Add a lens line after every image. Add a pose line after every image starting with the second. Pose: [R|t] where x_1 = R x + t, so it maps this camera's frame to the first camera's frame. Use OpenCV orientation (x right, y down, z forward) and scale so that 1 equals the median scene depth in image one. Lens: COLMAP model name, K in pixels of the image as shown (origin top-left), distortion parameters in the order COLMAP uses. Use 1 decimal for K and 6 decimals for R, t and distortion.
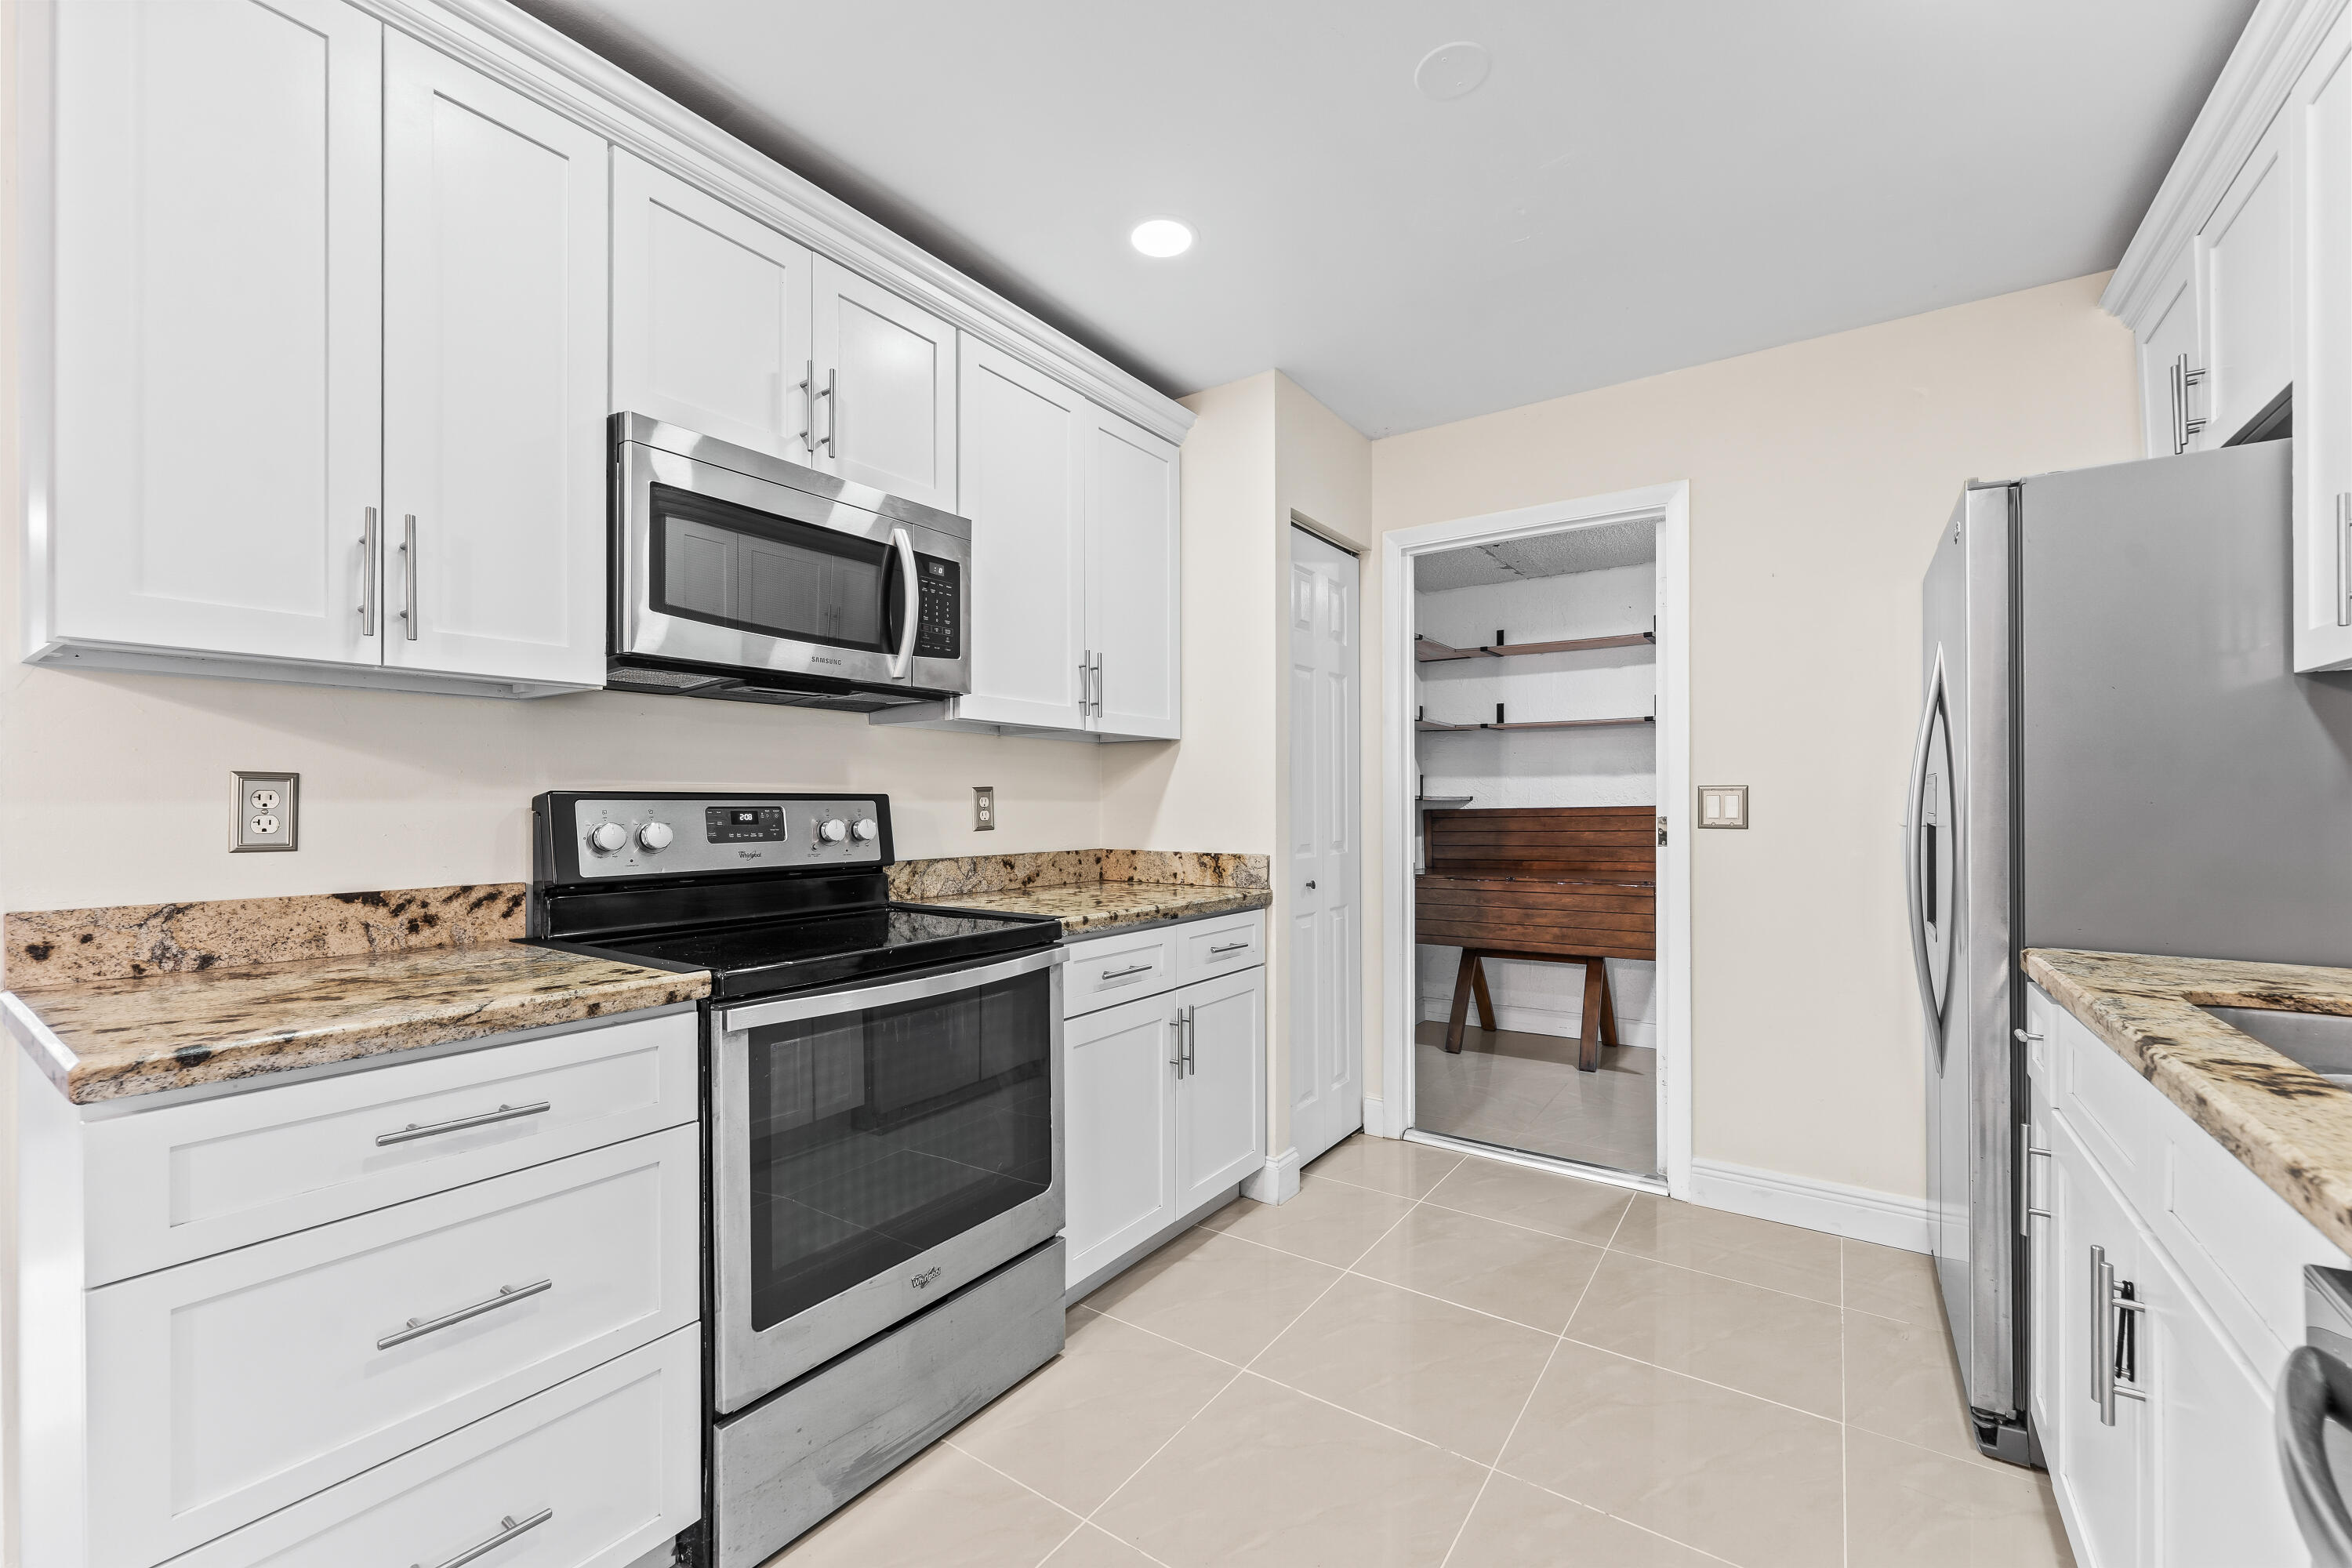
lens RADIAL K [[959.0, 0, 1165.5], [0, 959.0, 803.1], [0, 0, 1]] dist [0.002379, -0.000779]
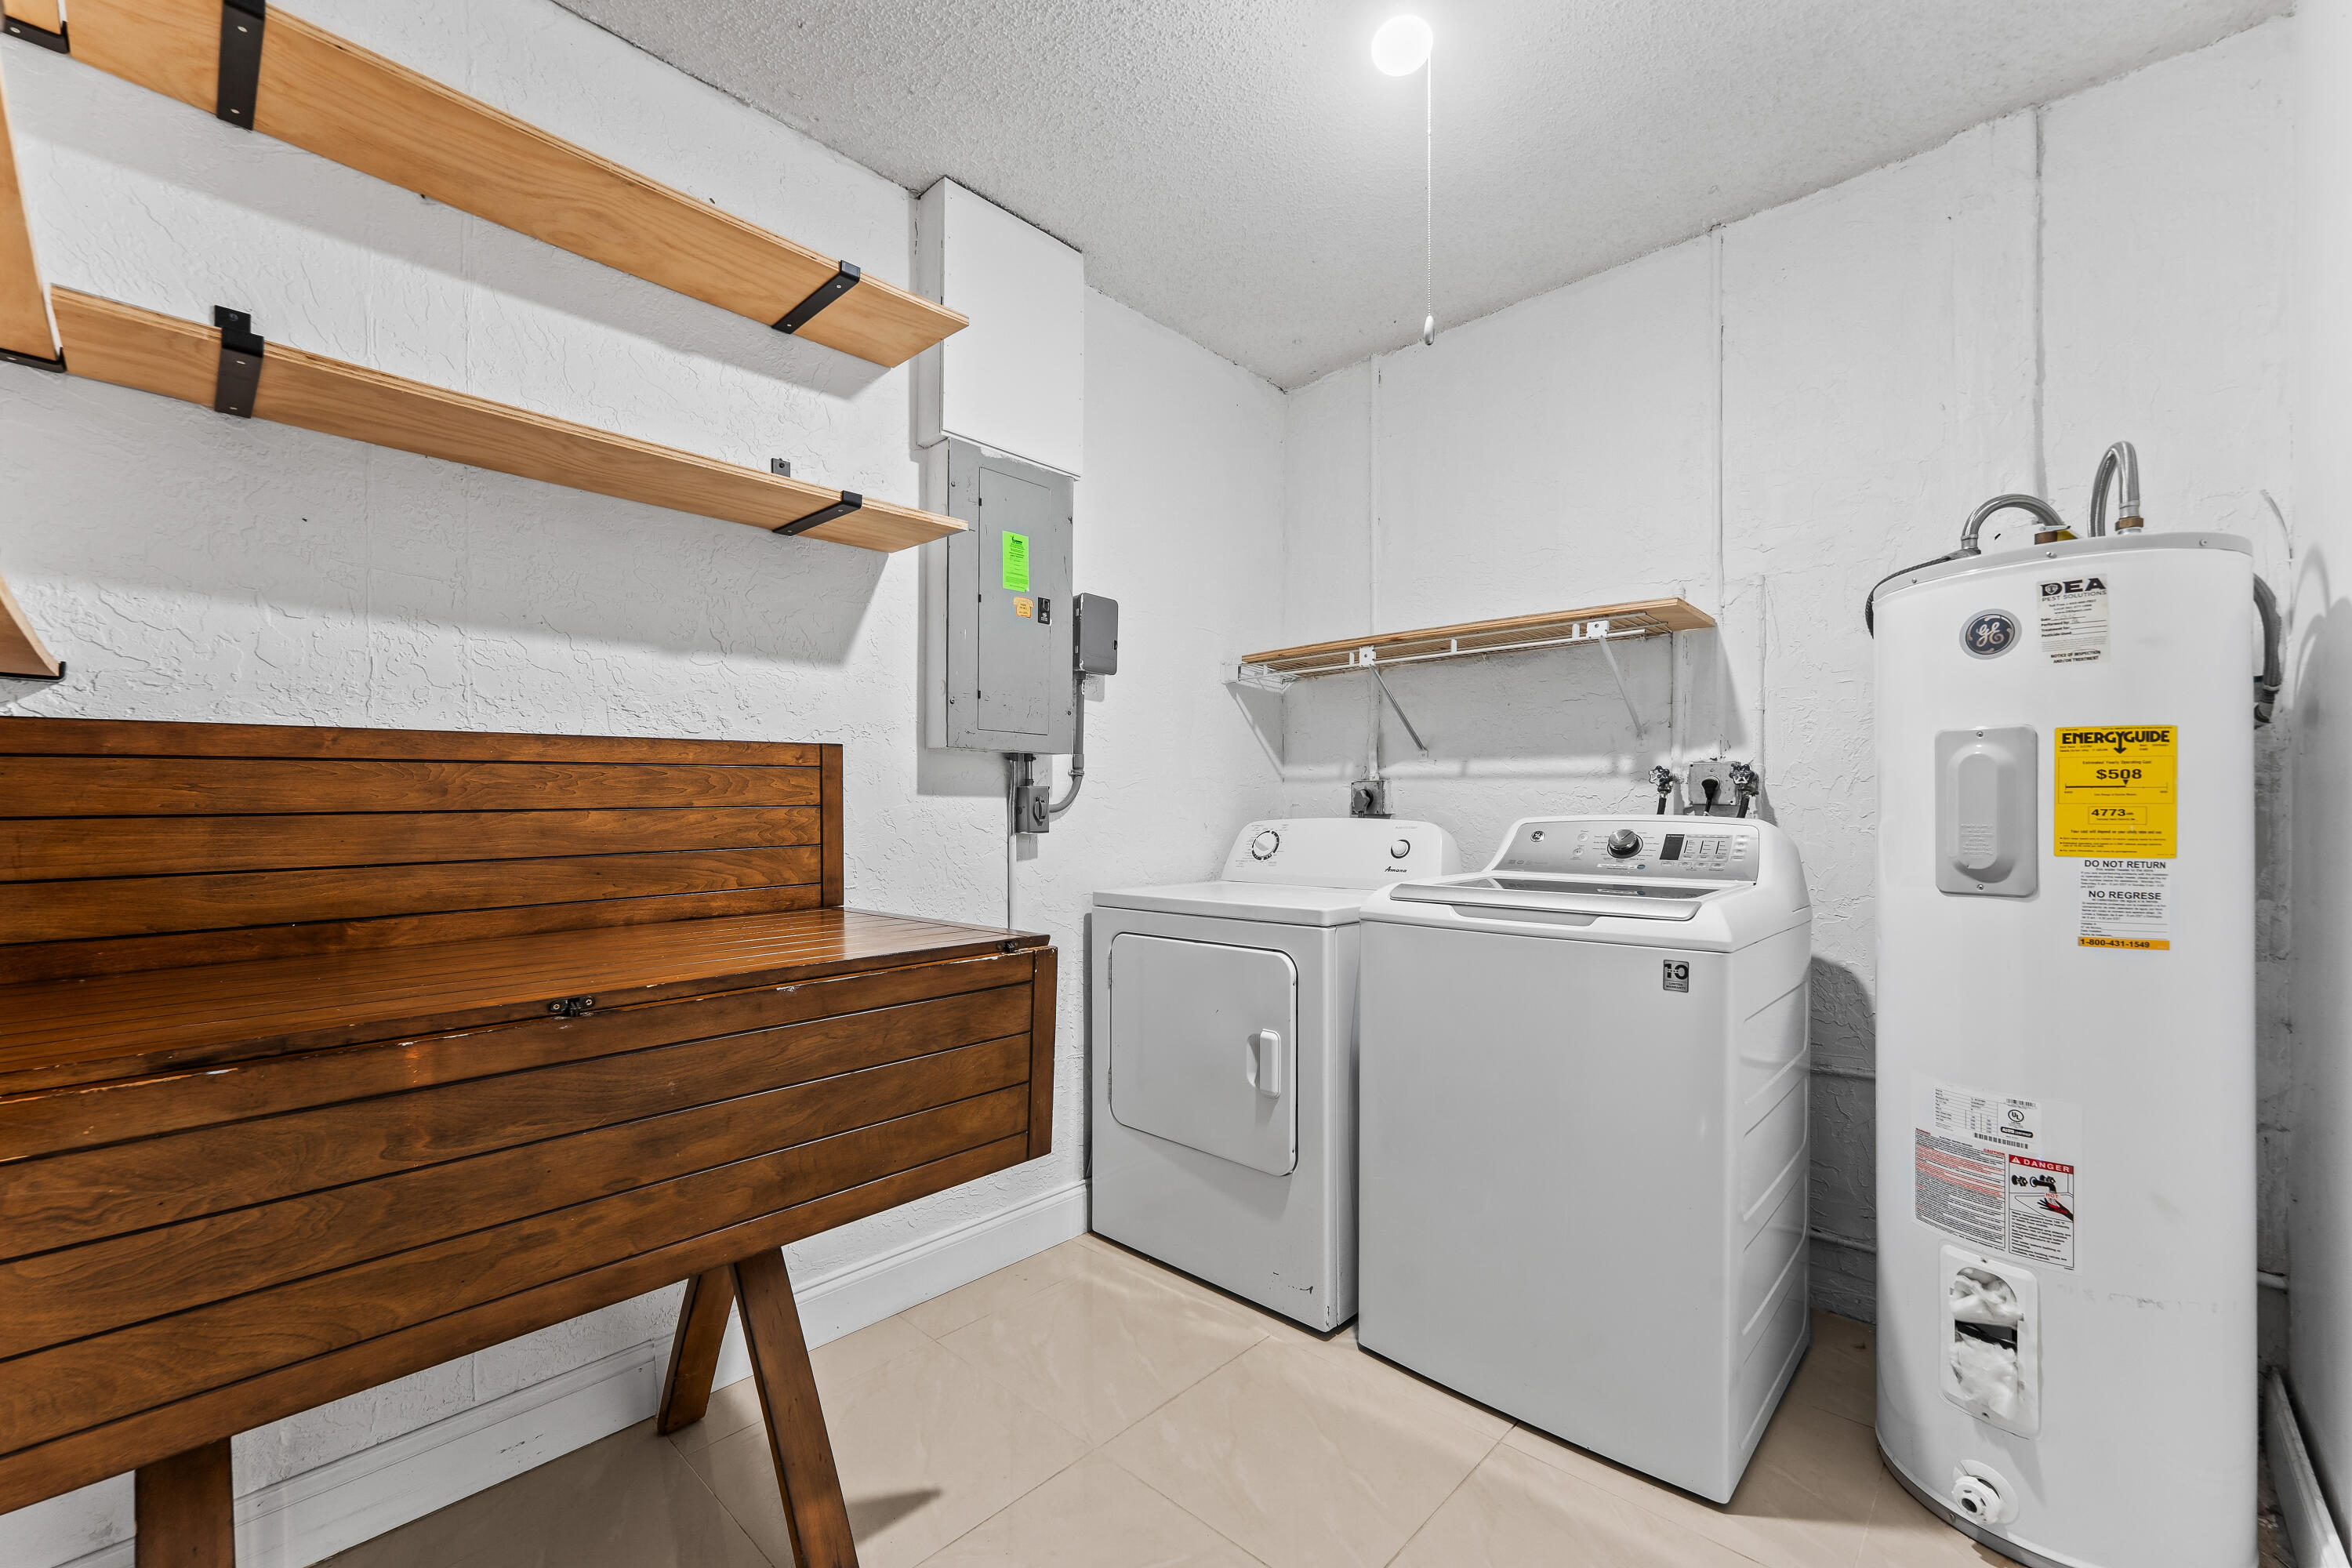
lens RADIAL K [[959.0, 0, 1173.0], [0, 959.0, 805.0], [0, 0, 1]] dist [0.002379, -0.000779]
pose [[0.134009, 0.004645, 0.990969, 0.140066], [-0.001084, 0.999989, -0.004540, 0.029464], [-0.990979, -0.000465, 0.134013, 0.764606]]
